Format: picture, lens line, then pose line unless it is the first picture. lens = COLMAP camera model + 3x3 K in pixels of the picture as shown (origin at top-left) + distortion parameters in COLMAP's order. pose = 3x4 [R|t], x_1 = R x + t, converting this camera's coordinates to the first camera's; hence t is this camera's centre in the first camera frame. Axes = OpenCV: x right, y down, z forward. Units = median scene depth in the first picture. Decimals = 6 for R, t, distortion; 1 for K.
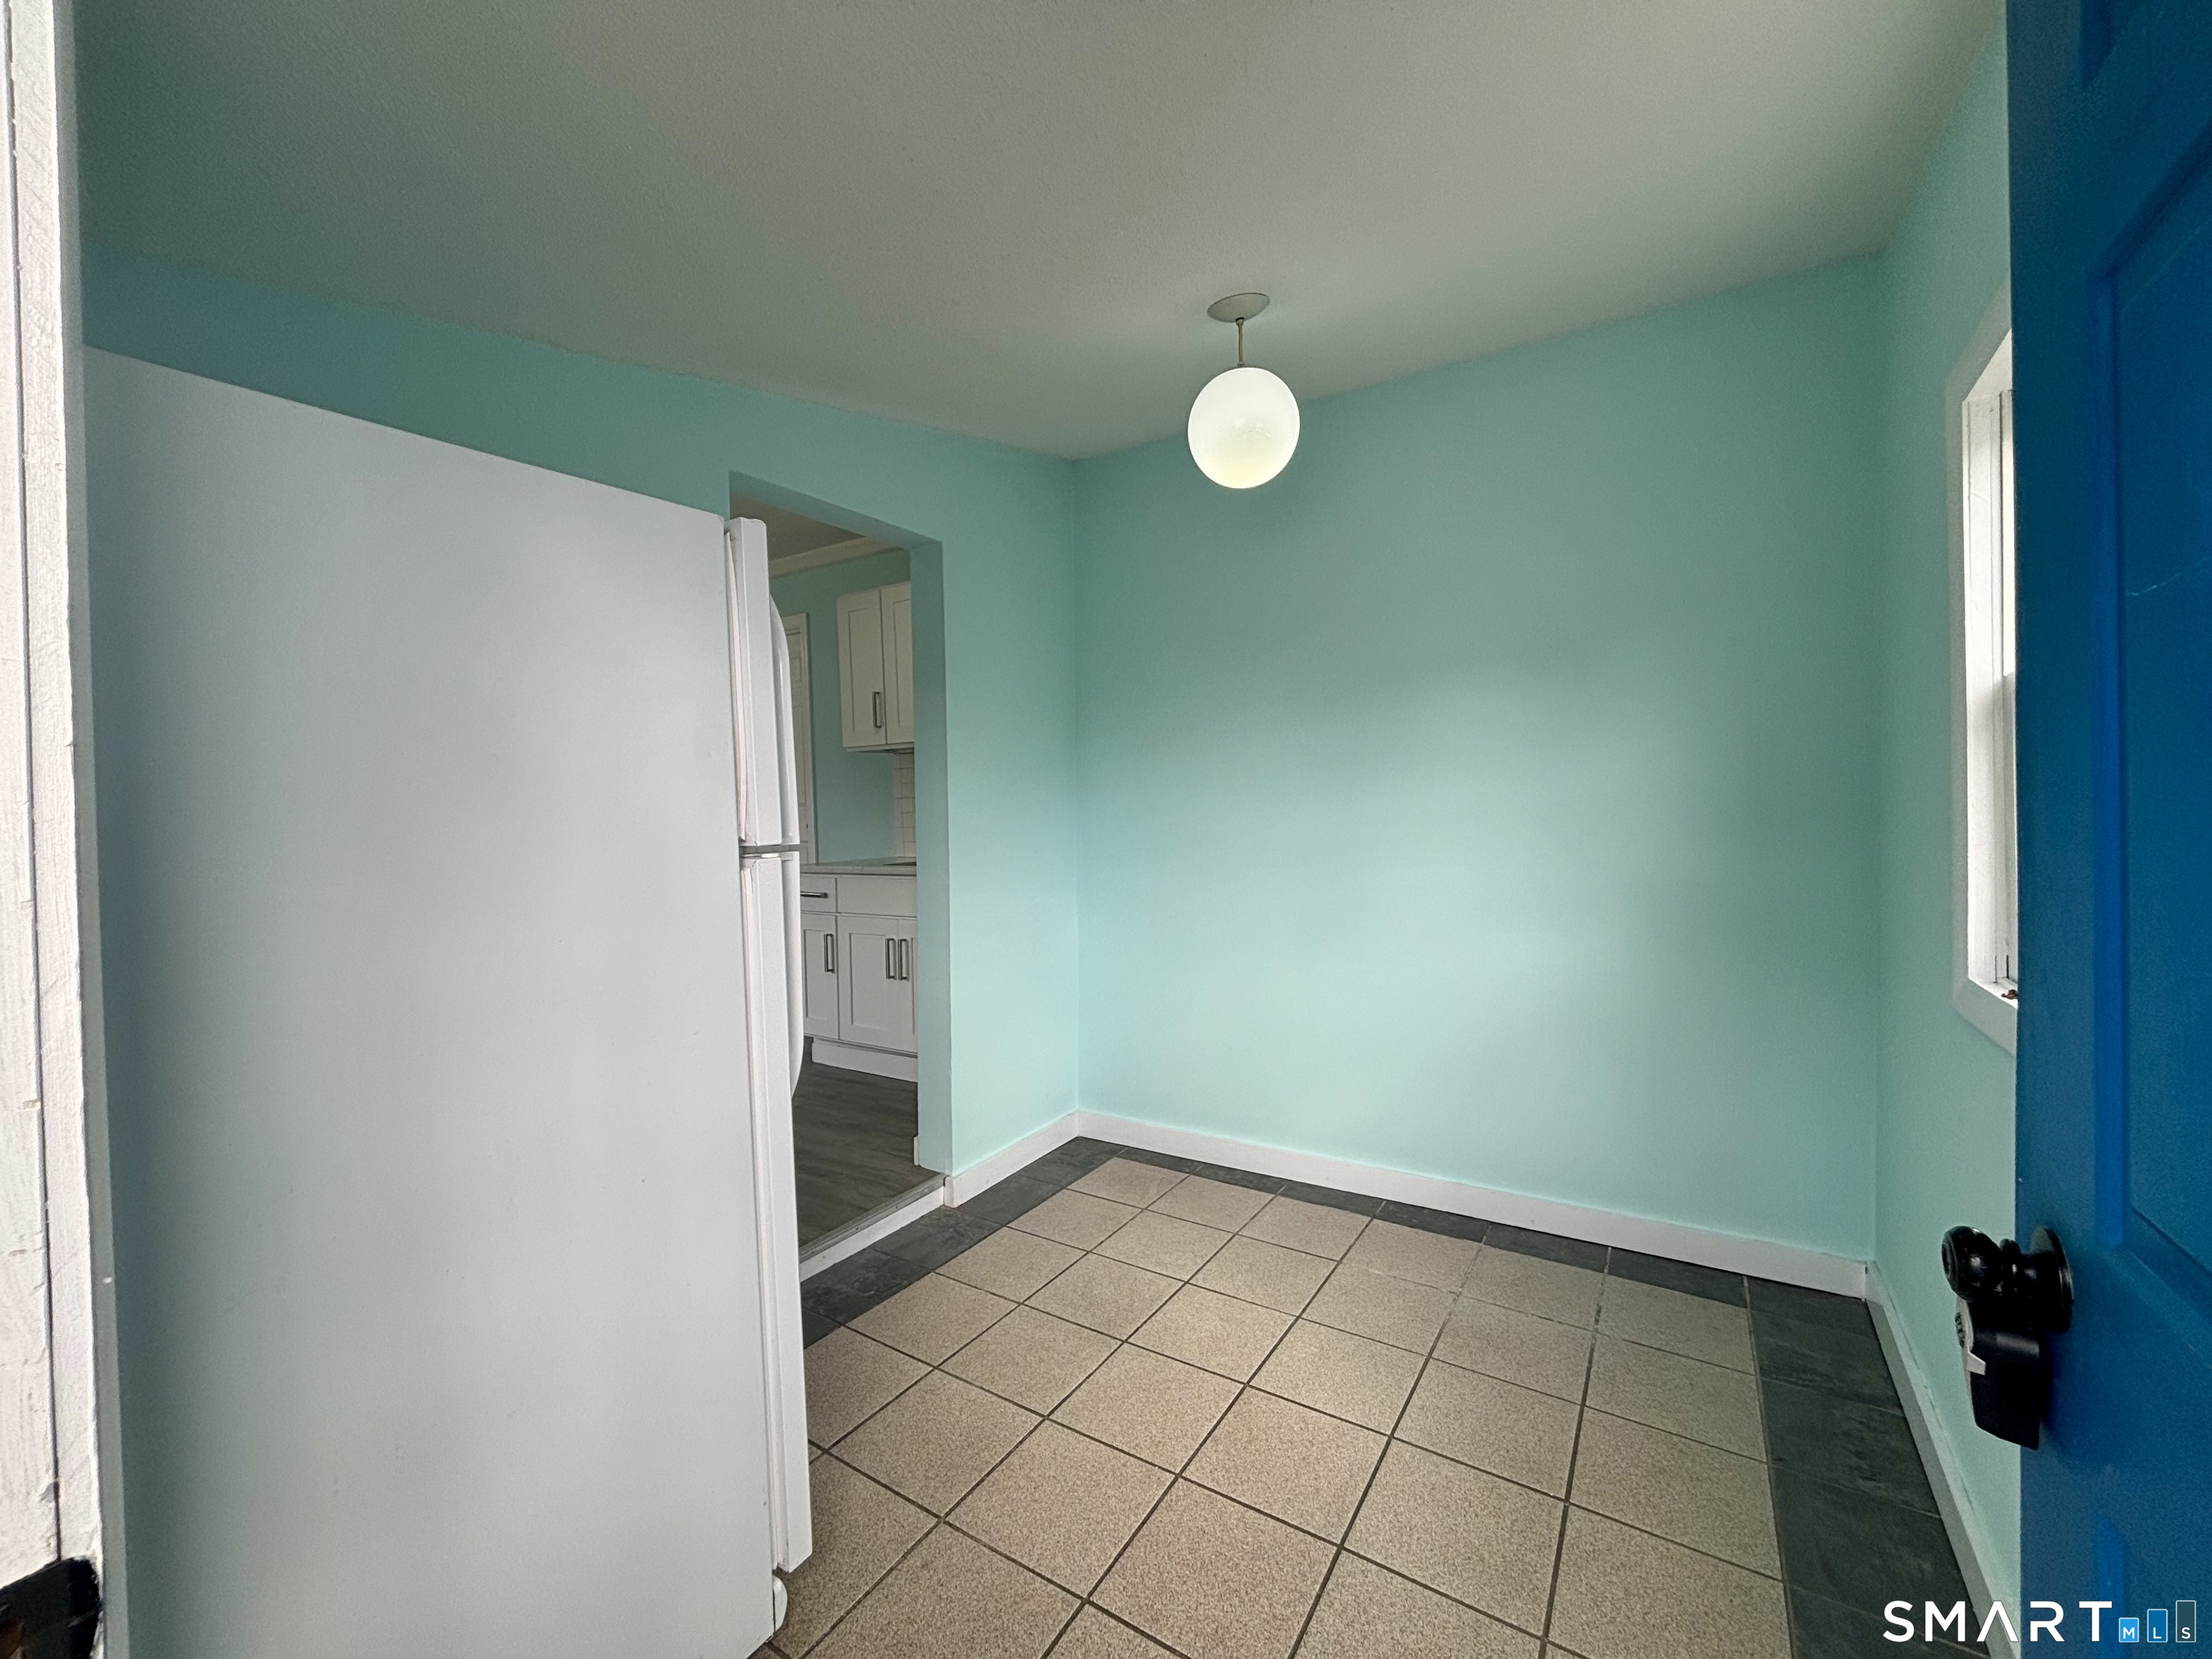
lens RADIAL K [[889.3, 0, 1109.1], [0, 889.3, 830.5], [0, 0, 1]] dist [-0.004024, 0.001505]
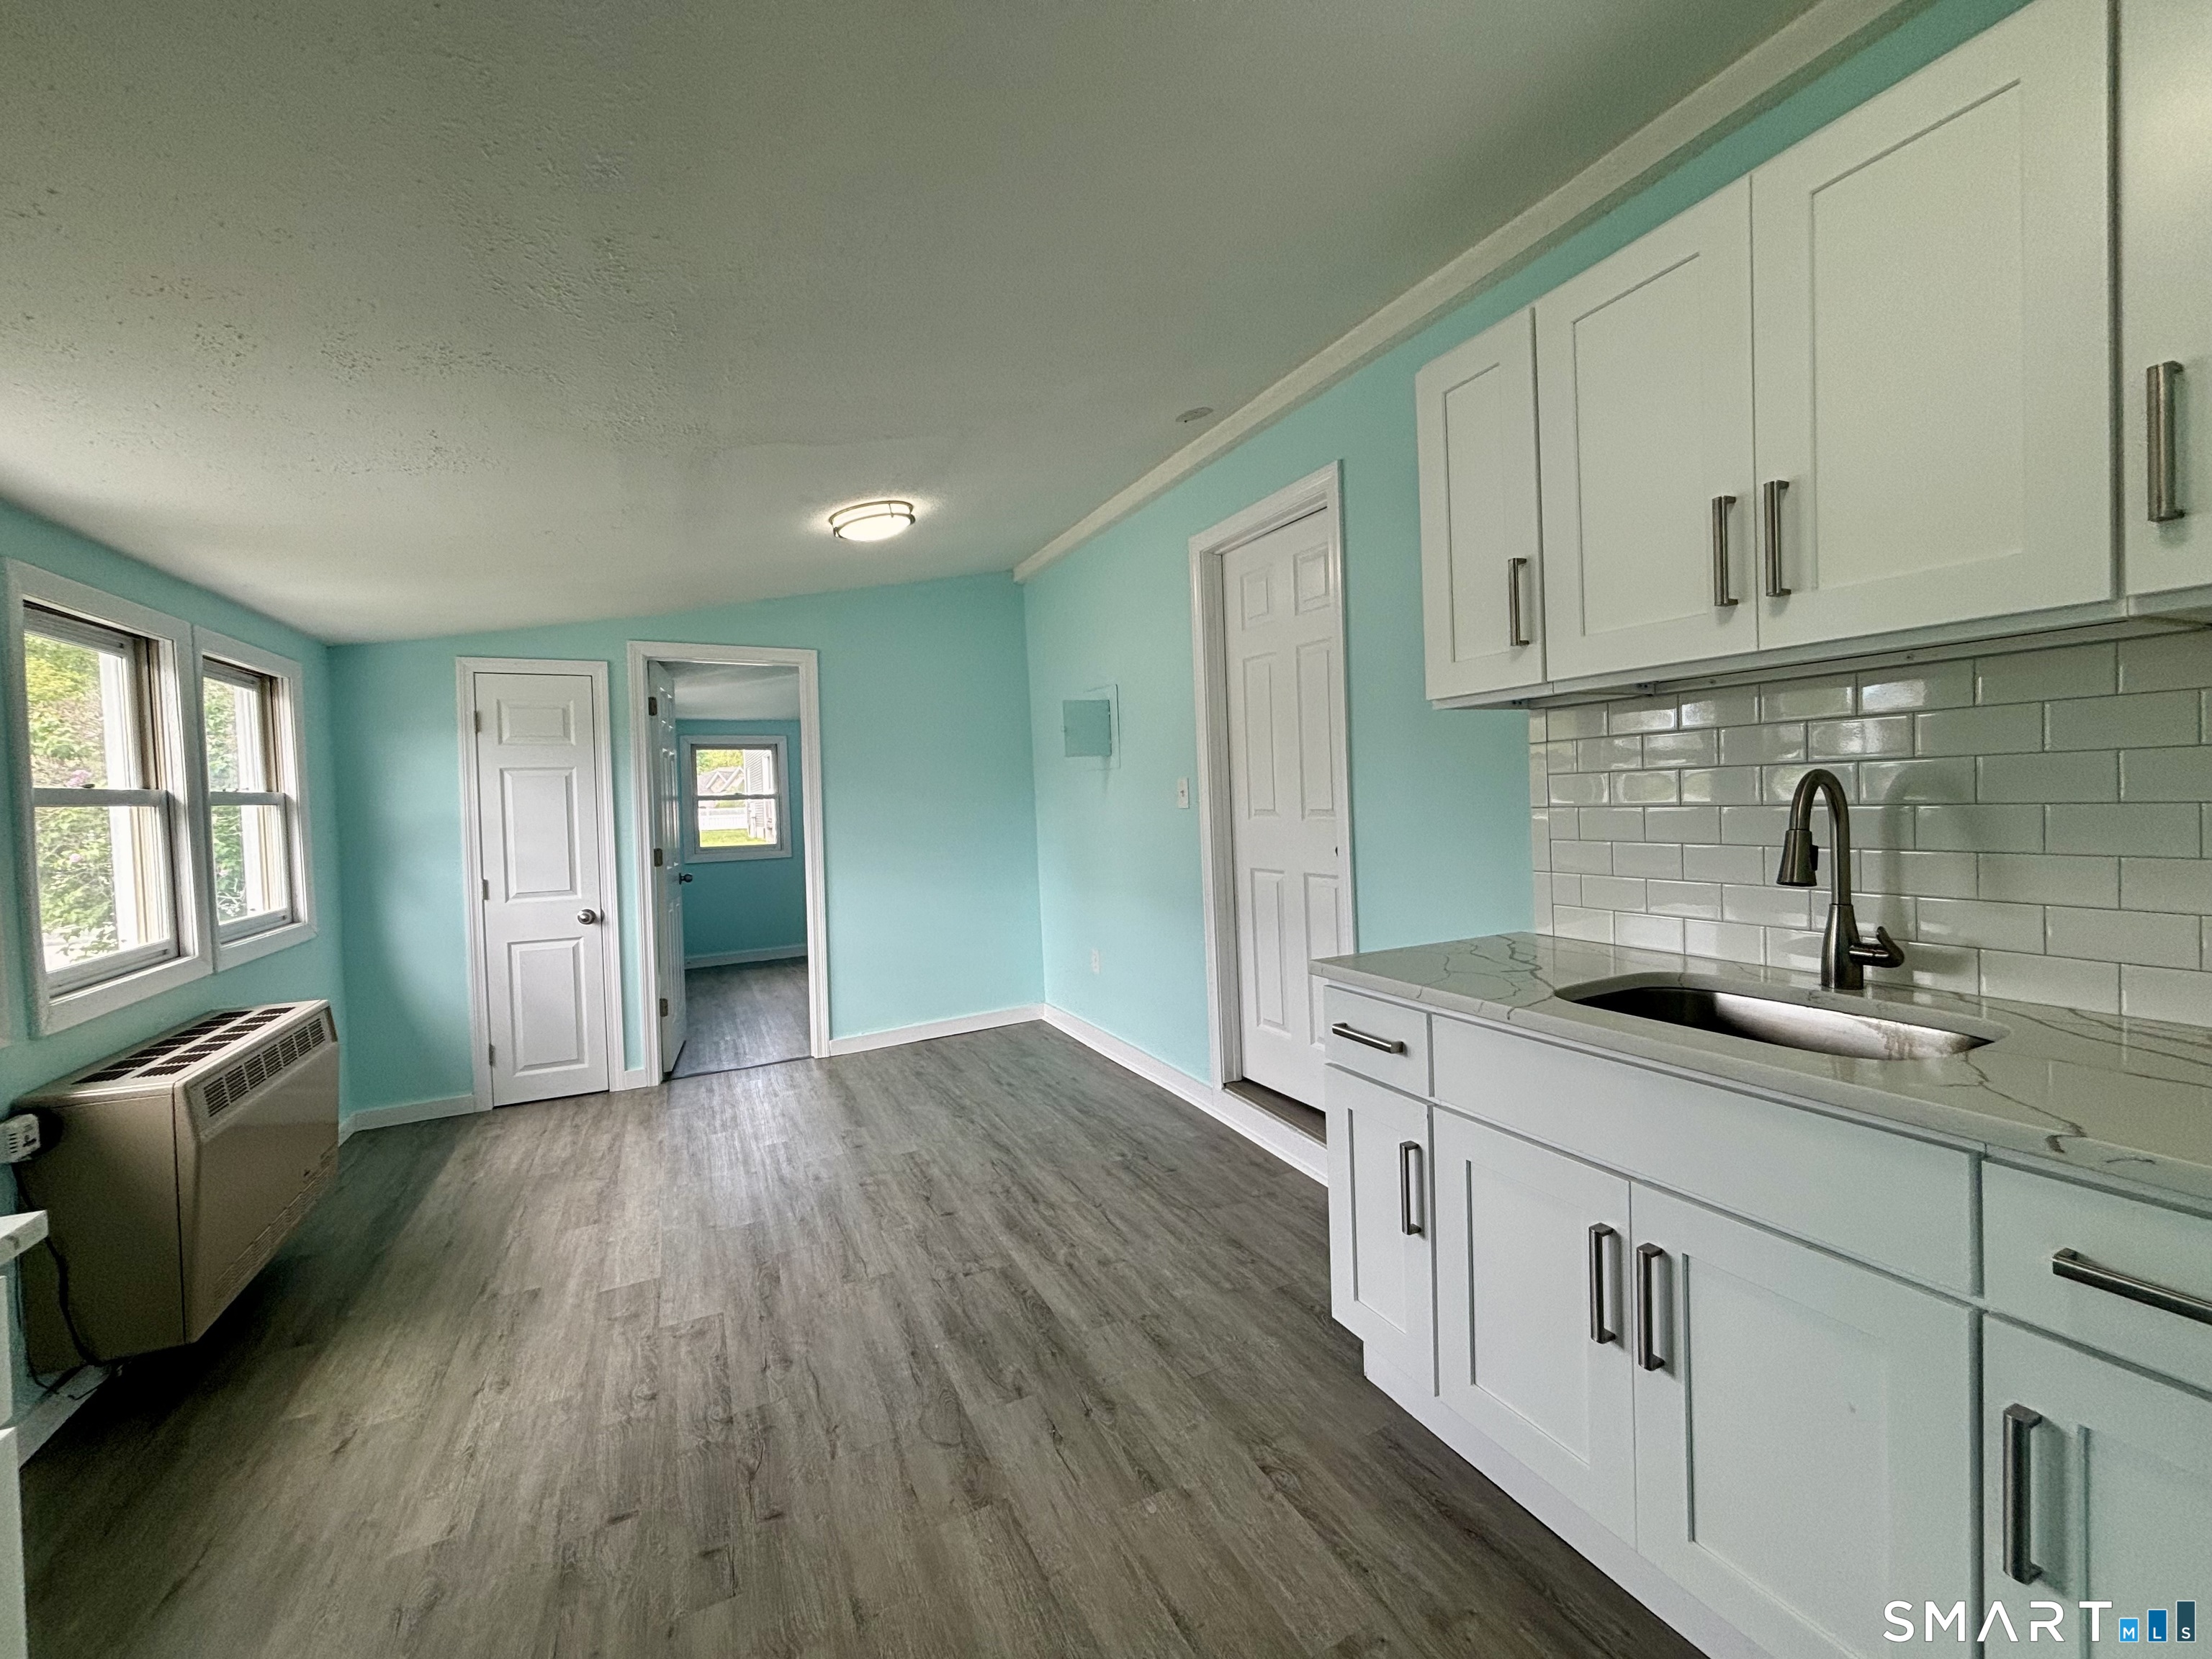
lens RADIAL K [[889.3, 0, 1105.9], [0, 889.3, 823.7], [0, 0, 1]] dist [-0.004024, 0.001505]
pose [[0.853446, 0.006576, -0.521140, -0.219295], [0.007354, 0.999669, 0.024659, -0.045766], [0.521129, -0.024877, 0.853115, 0.567005]]
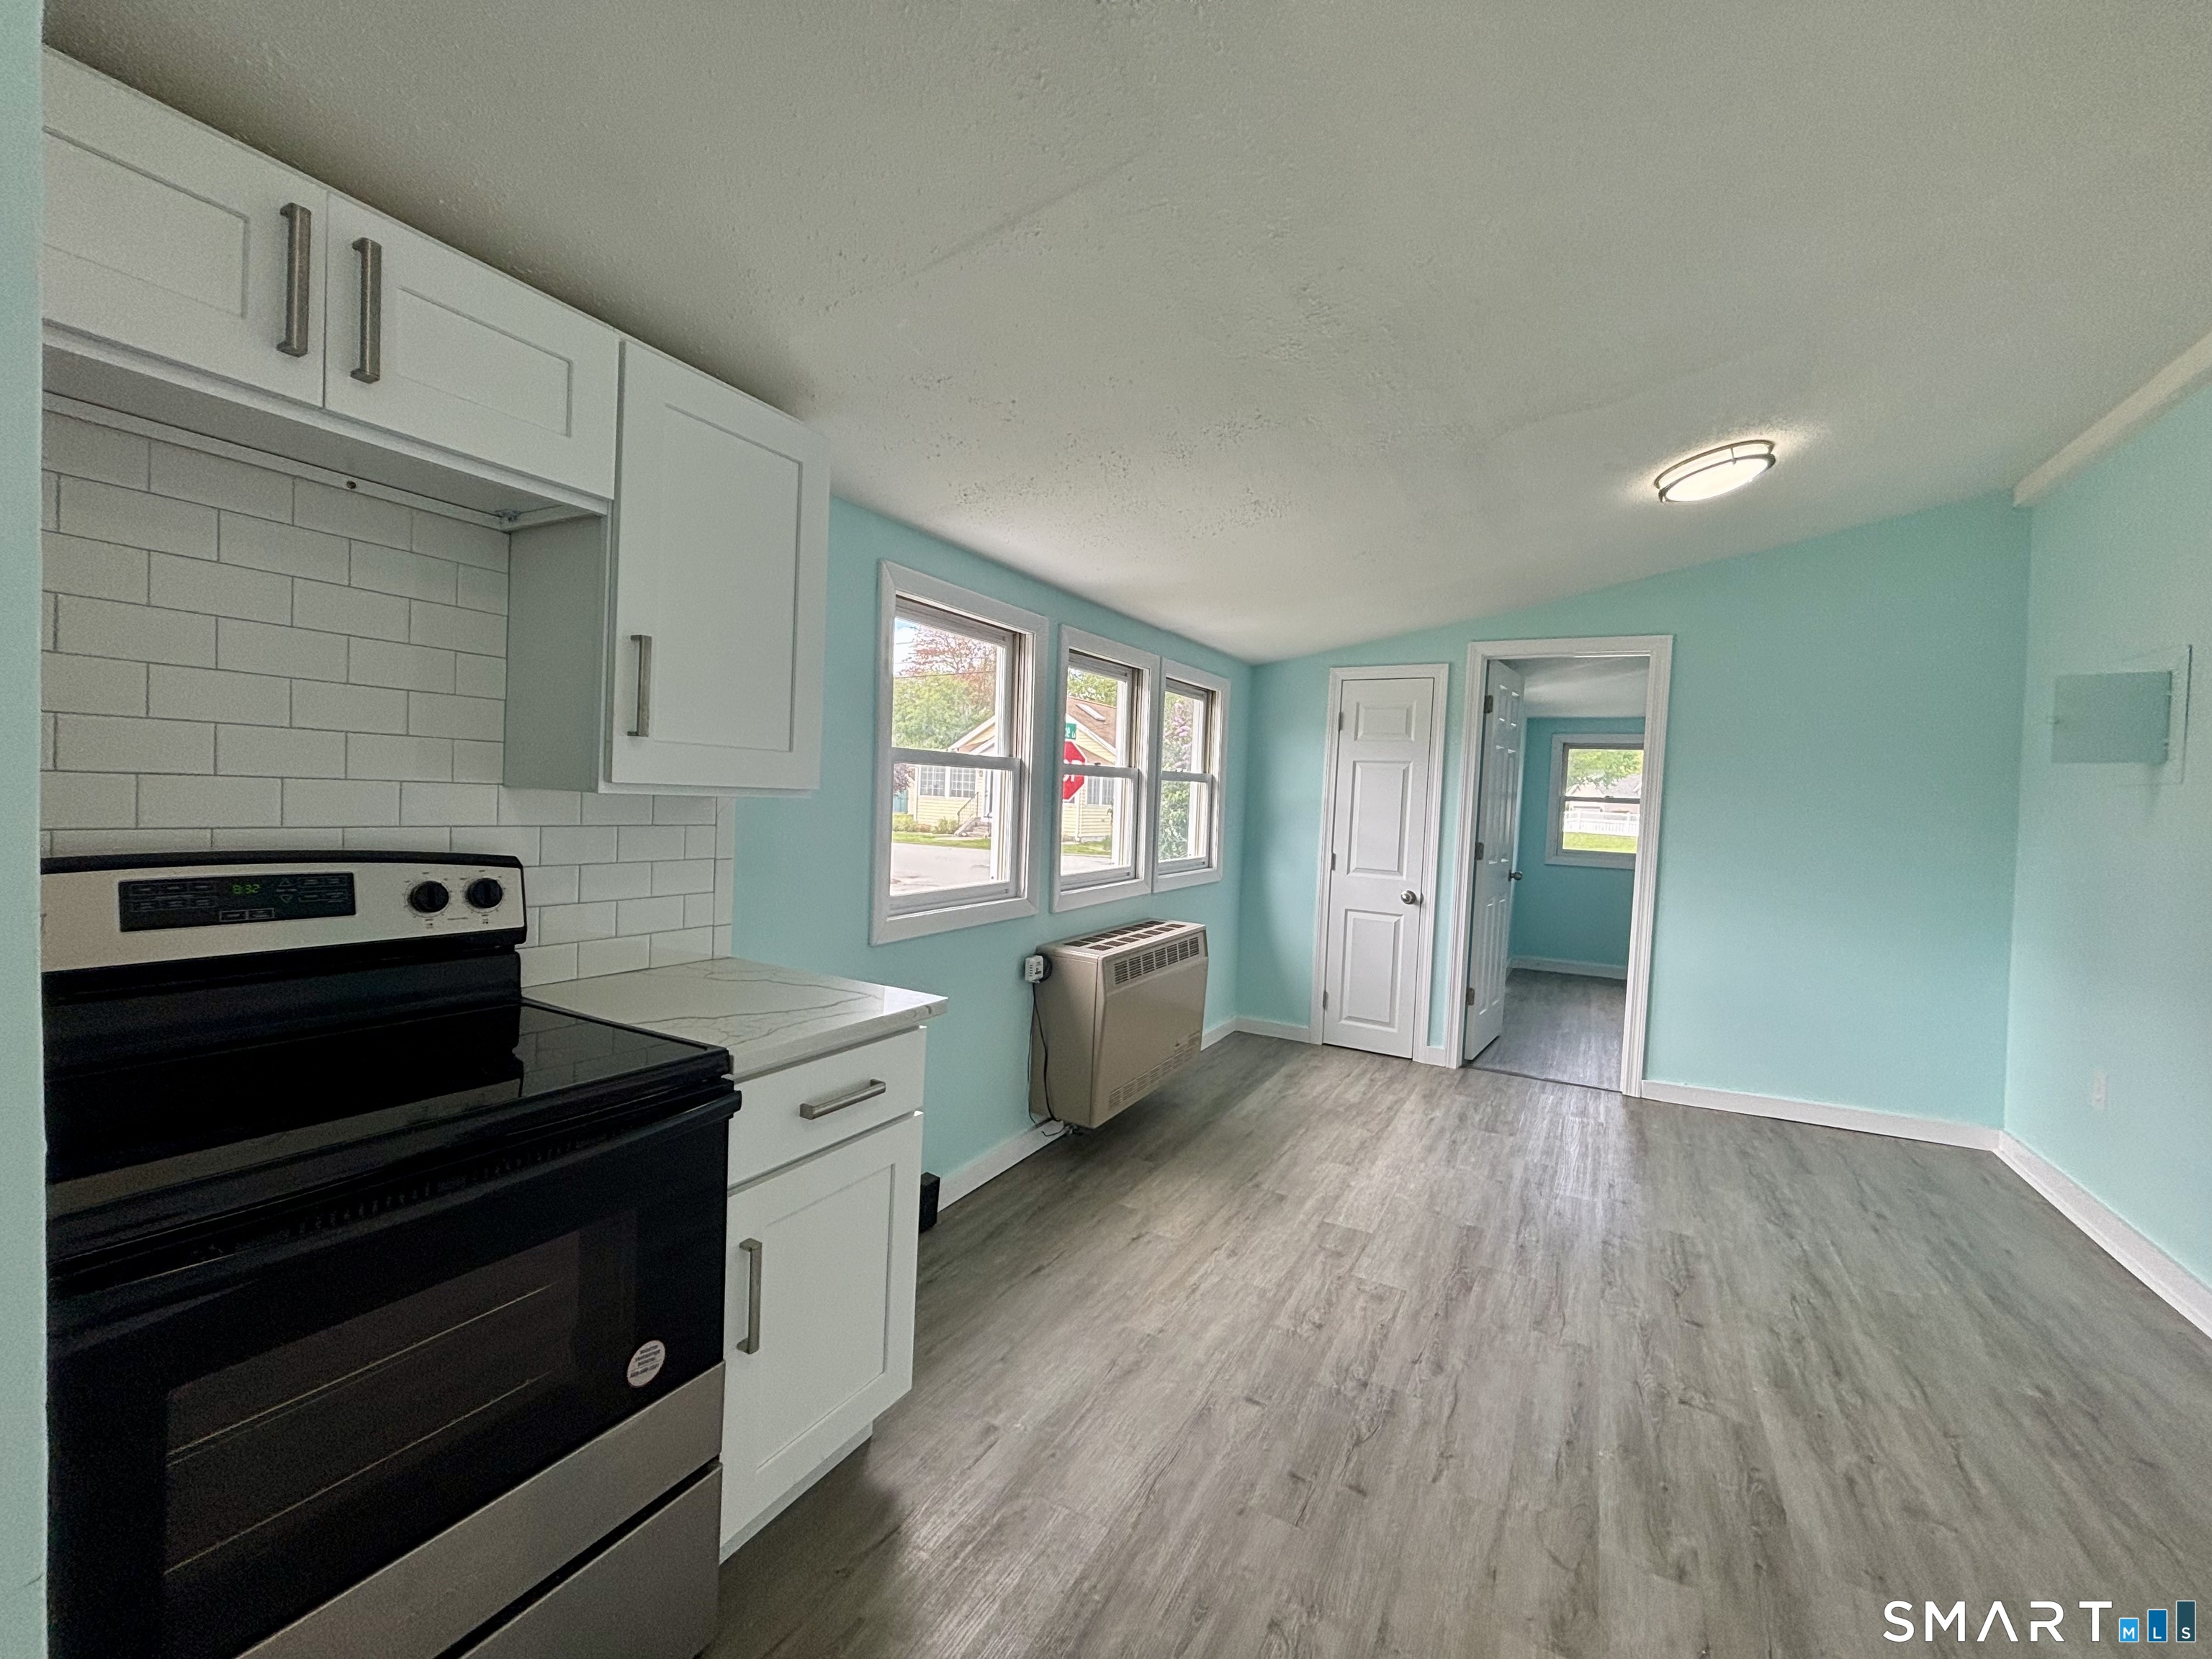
lens RADIAL K [[889.3, 0, 1104.4], [0, 889.3, 823.3], [0, 0, 1]] dist [-0.004024, 0.001505]
pose [[0.062530, 0.052309, -0.996671, -0.167198], [-0.057560, 0.997152, 0.048723, -0.044695], [0.996382, 0.054322, 0.065363, 0.666034]]
